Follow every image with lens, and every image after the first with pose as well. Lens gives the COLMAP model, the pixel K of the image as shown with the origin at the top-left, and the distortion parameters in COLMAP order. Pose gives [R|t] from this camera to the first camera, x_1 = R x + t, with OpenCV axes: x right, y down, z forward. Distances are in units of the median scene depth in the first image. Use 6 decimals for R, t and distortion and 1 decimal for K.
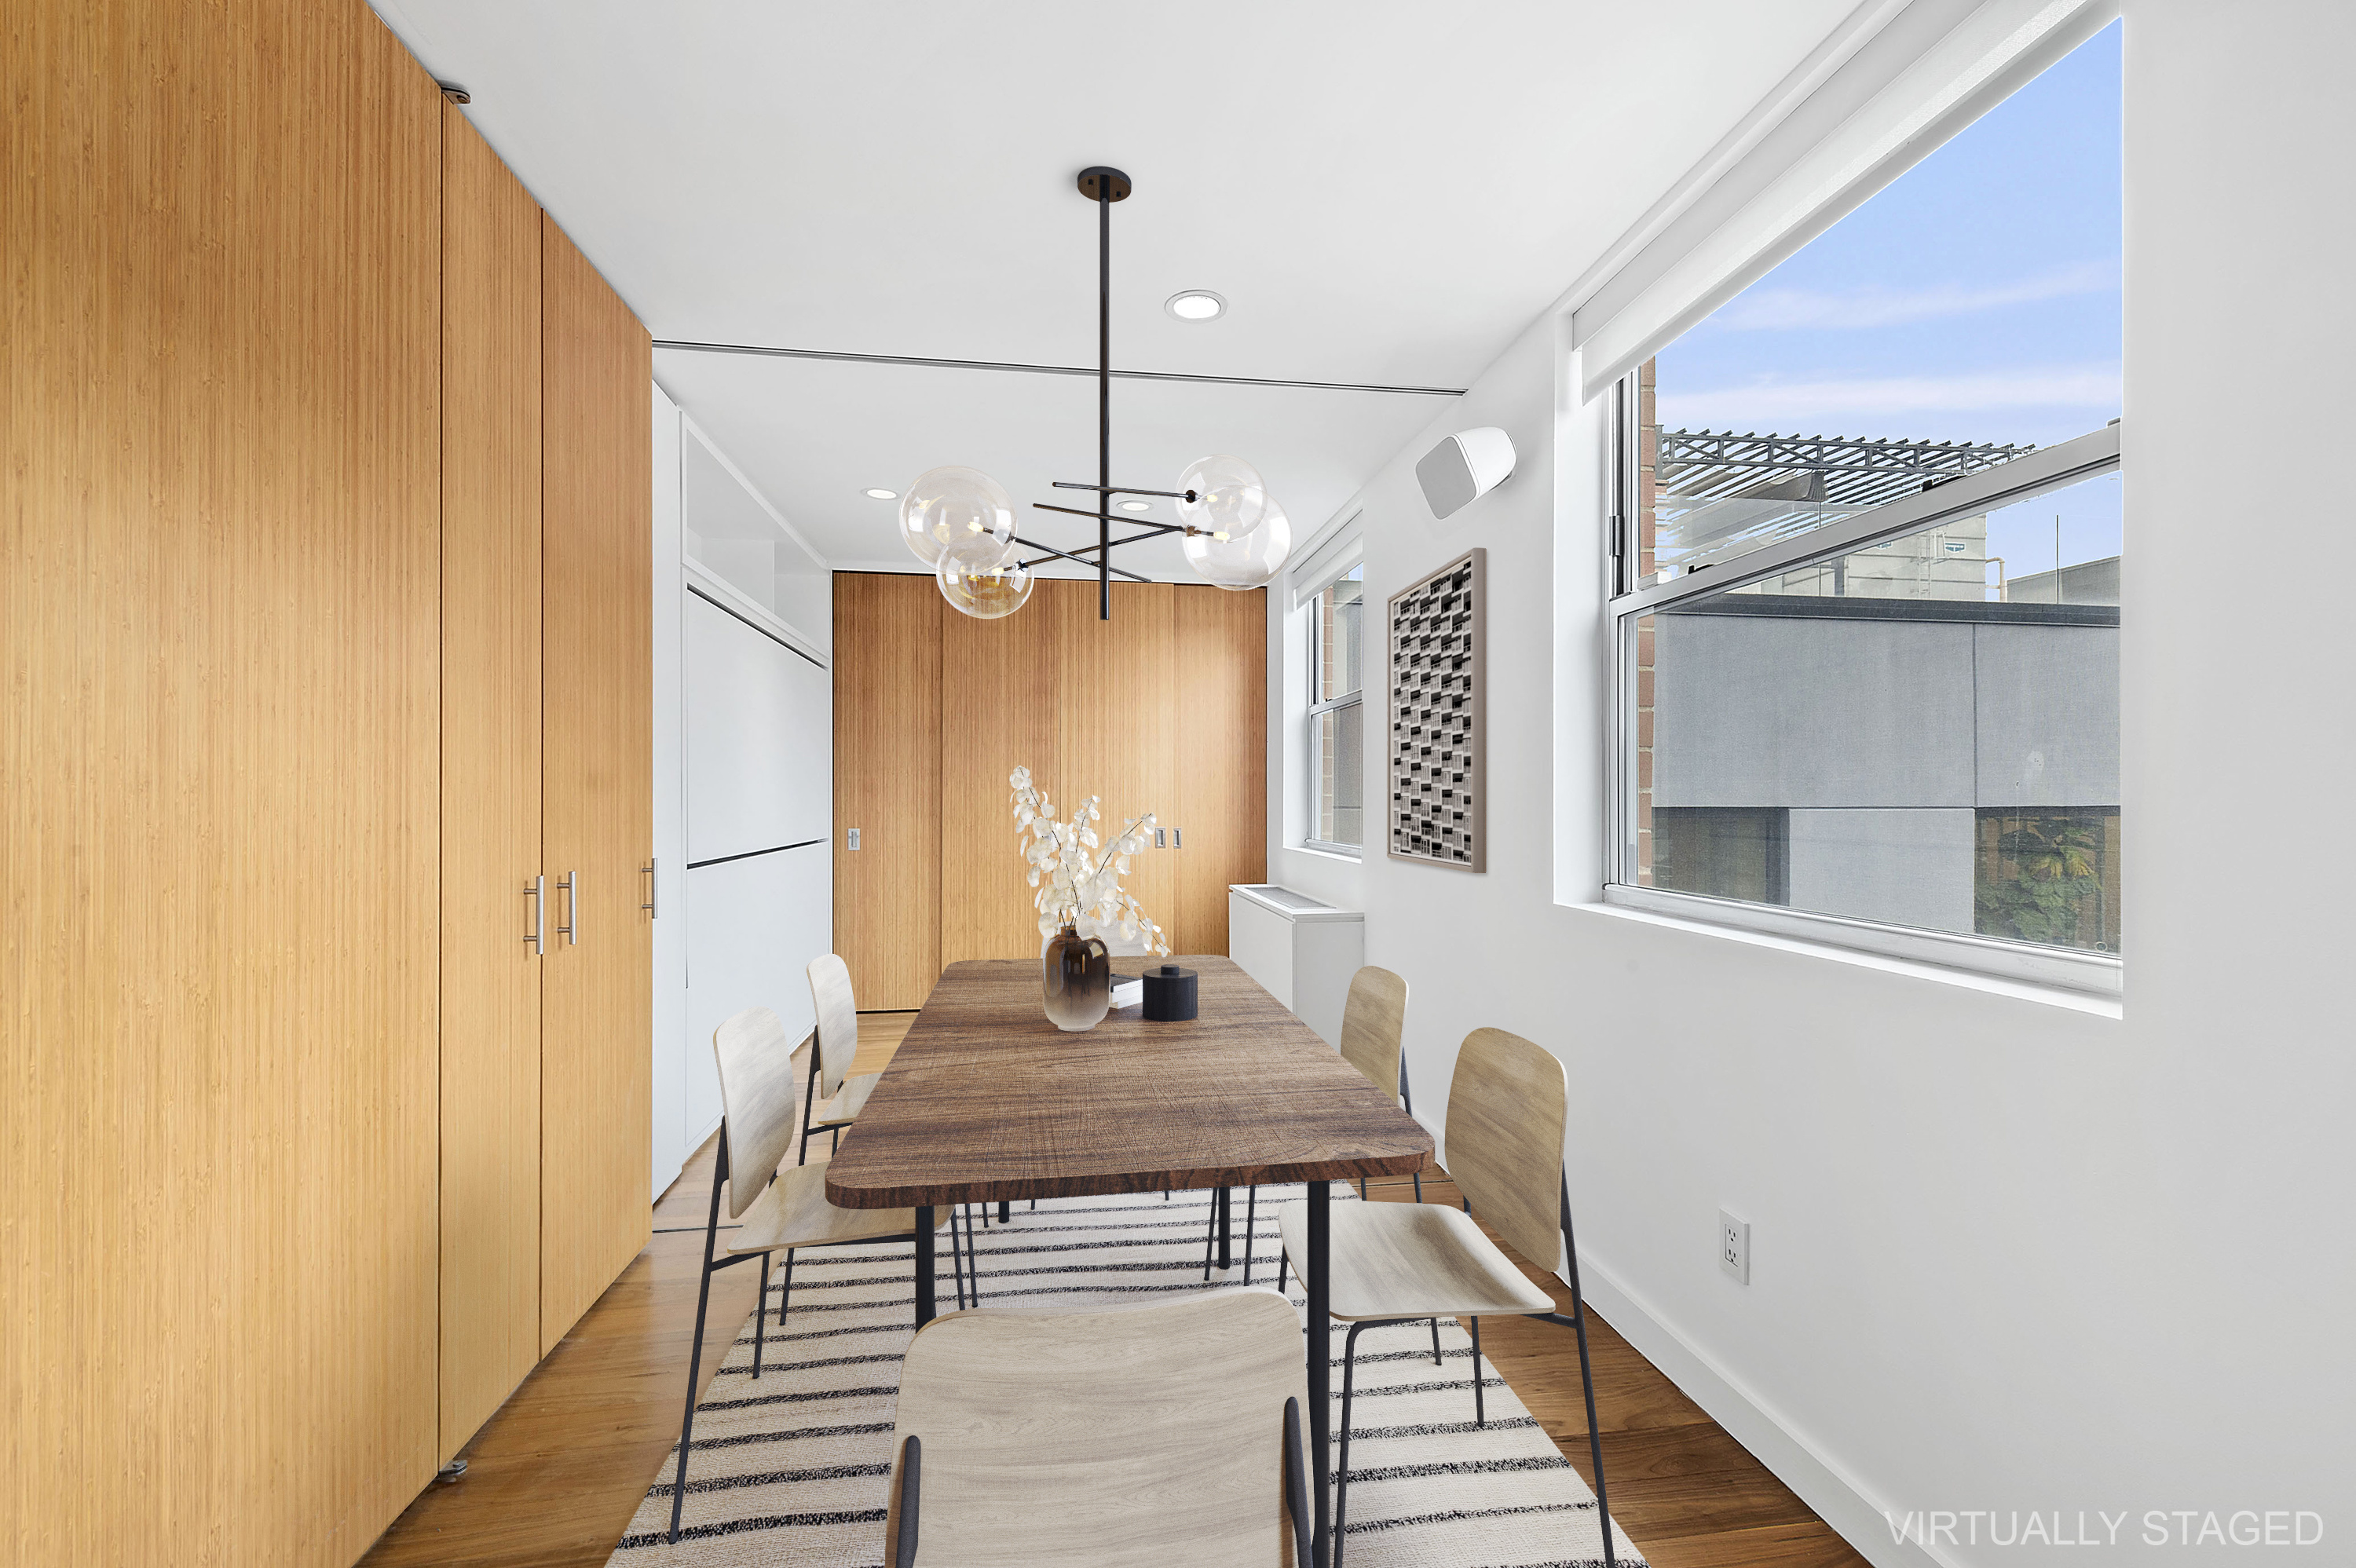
lens RADIAL K [[967.5, 0, 1177.6], [0, 967.5, 791.2], [0, 0, 1]] dist [0.001082, -0.000041]
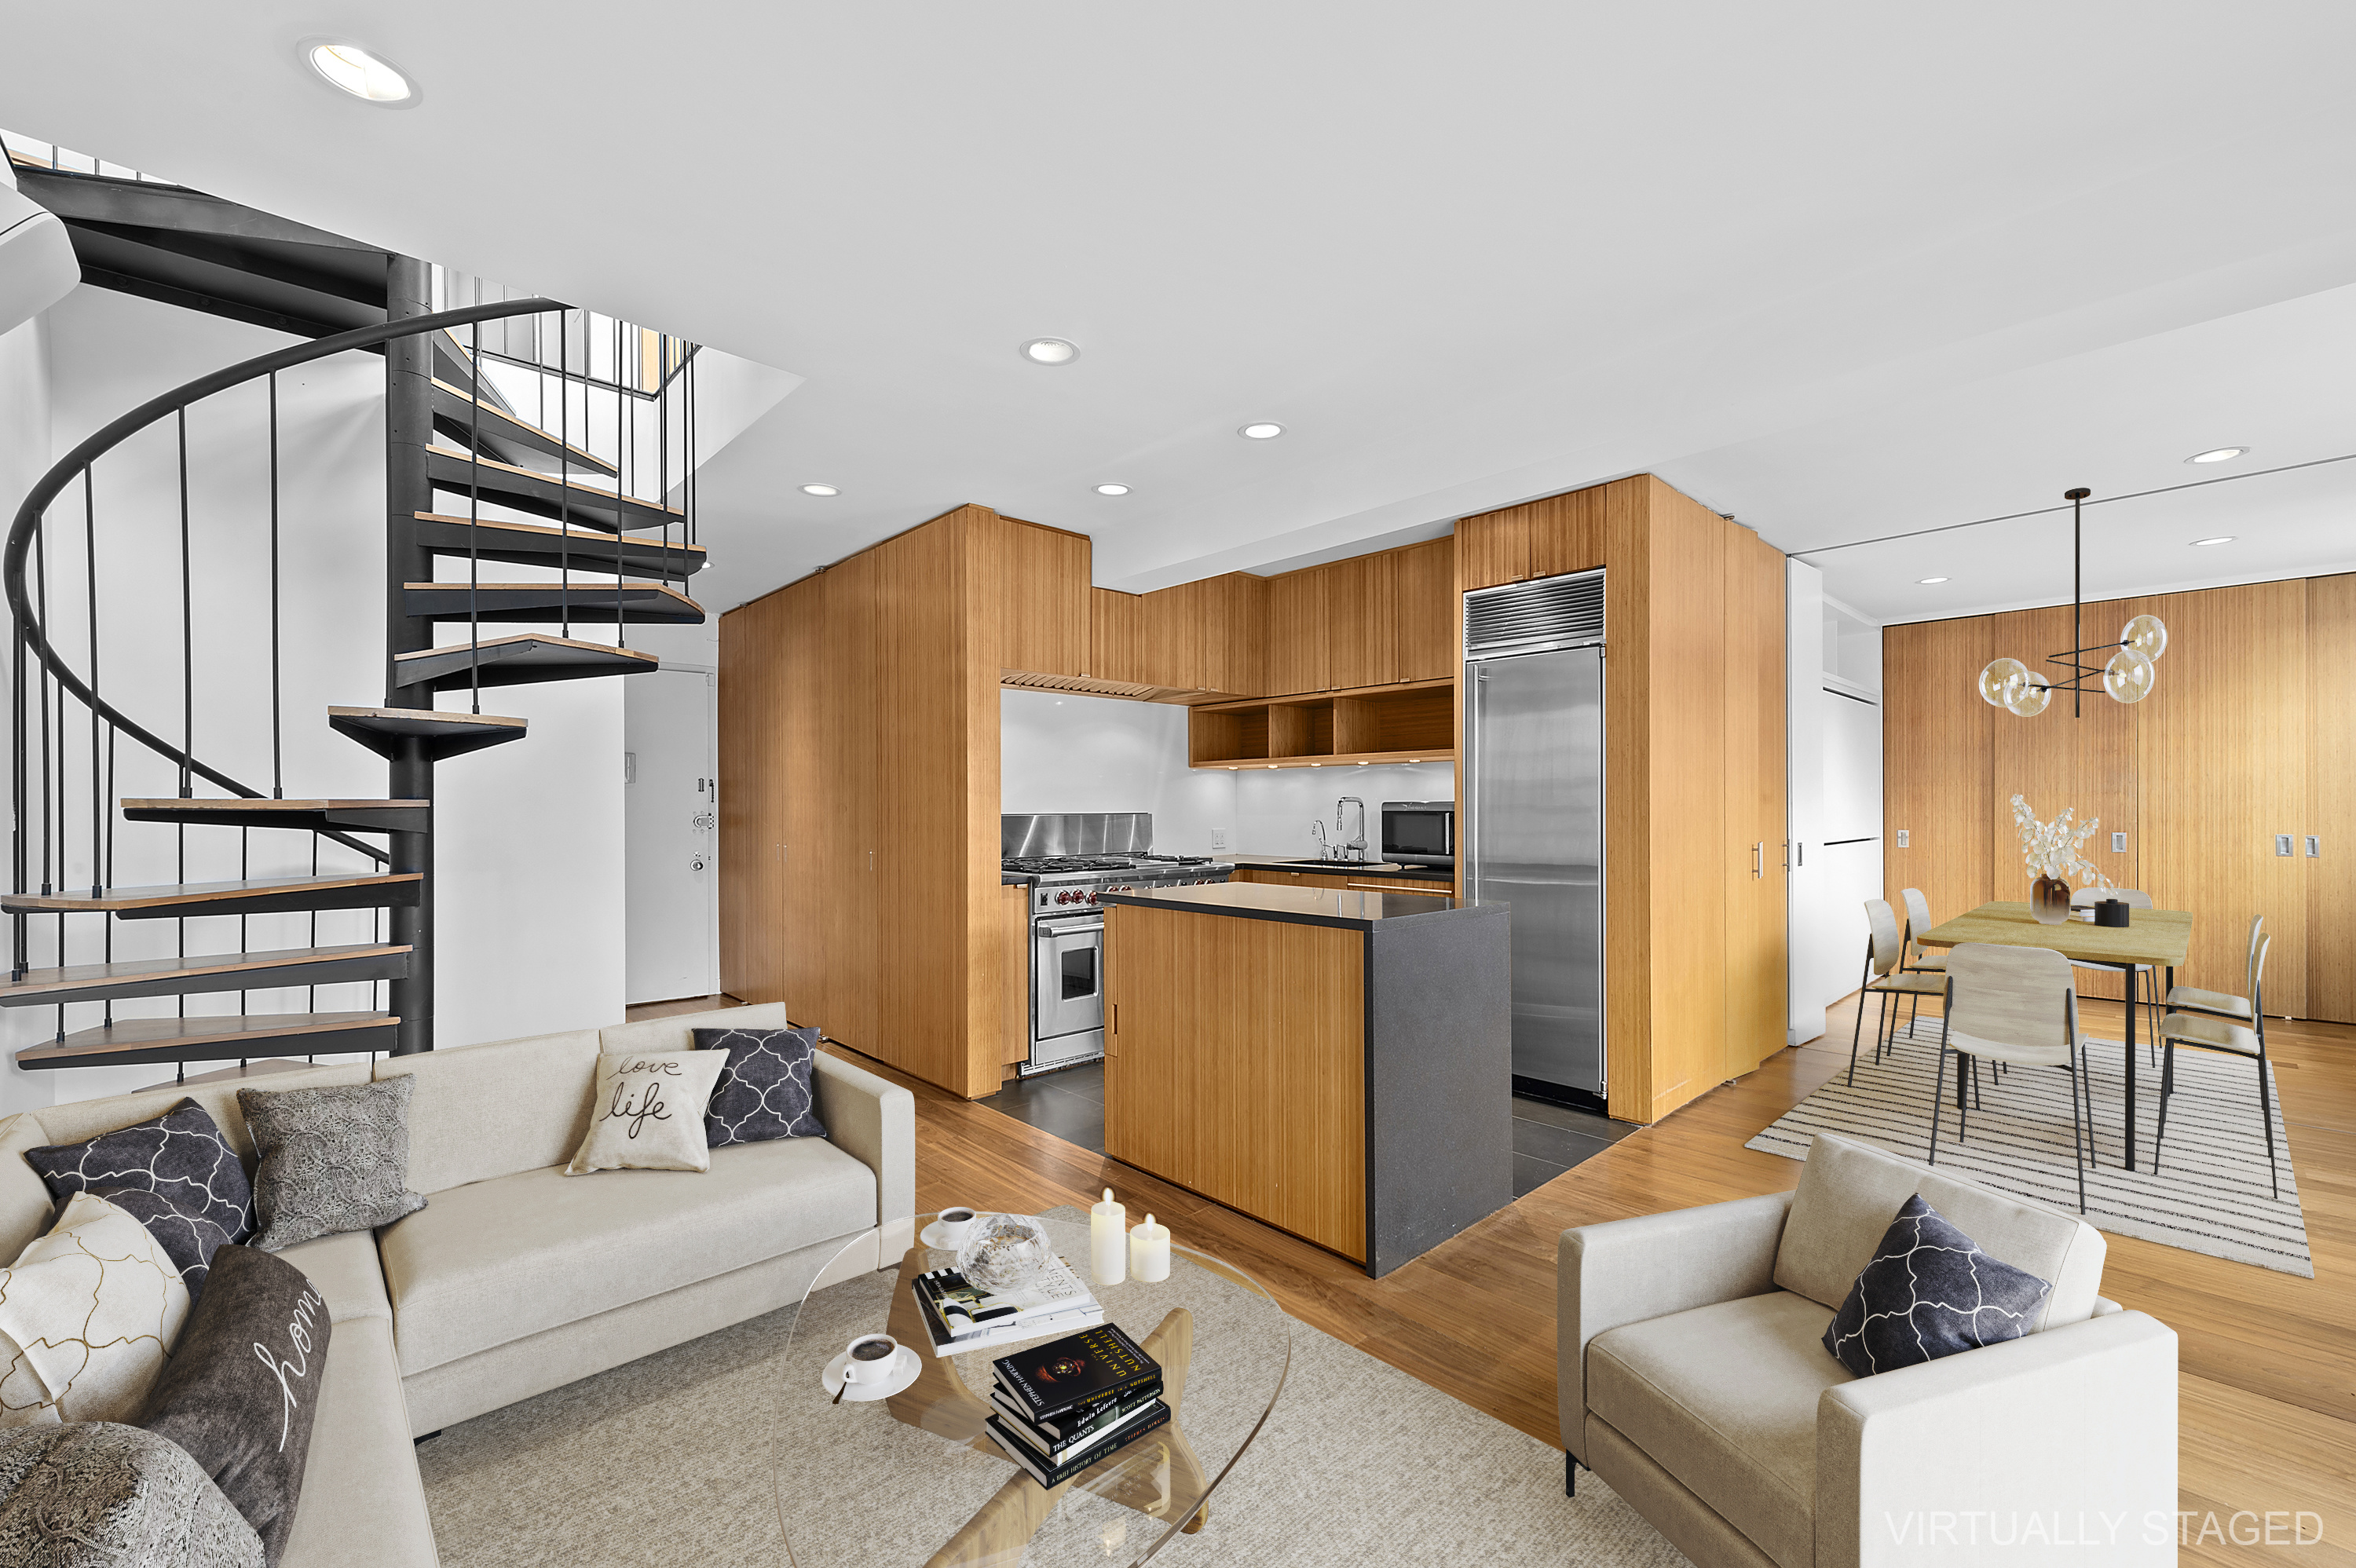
lens RADIAL K [[967.5, 0, 1179.6], [0, 967.5, 798.8], [0, 0, 1]] dist [0.001082, -0.000041]
pose [[0.578722, -0.004345, -0.815513, 0.143257], [0.009485, 0.999954, 0.001403, -0.011855], [0.815470, -0.008547, 0.578737, -0.484634]]
